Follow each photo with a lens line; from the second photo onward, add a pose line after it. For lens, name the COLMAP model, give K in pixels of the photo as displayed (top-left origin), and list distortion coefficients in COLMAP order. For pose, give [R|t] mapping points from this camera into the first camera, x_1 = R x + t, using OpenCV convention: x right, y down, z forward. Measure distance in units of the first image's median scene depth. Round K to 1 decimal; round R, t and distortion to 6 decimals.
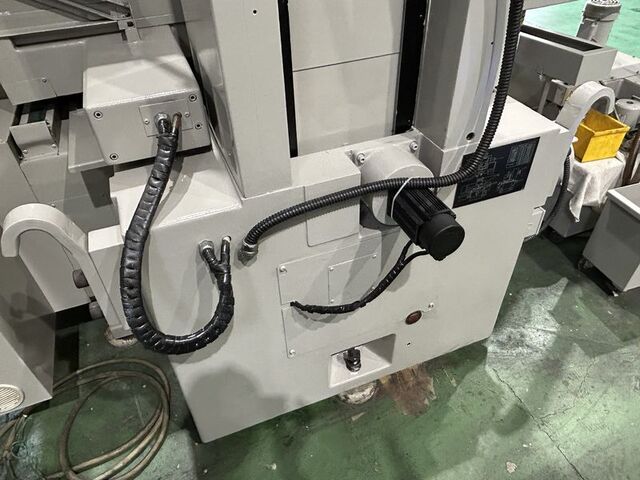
lens RADIAL K [[456.8, 0, 319.1], [0, 456.8, 237.4], [0, 0, 1]] dist [-0.010159, -0.003508]
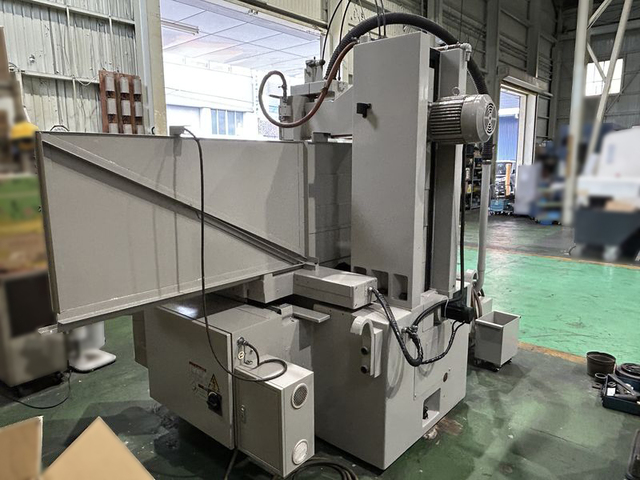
lens RADIAL K [[456.8, 0, 321.0], [0, 456.8, 239.6], [0, 0, 1]] dist [-0.010159, -0.003508]
pose [[0.886306, -0.055118, 0.459808, -1.167751], [0.286126, 0.845883, -0.450127, 0.397575], [-0.364134, 0.530513, 0.765482, -0.706709]]
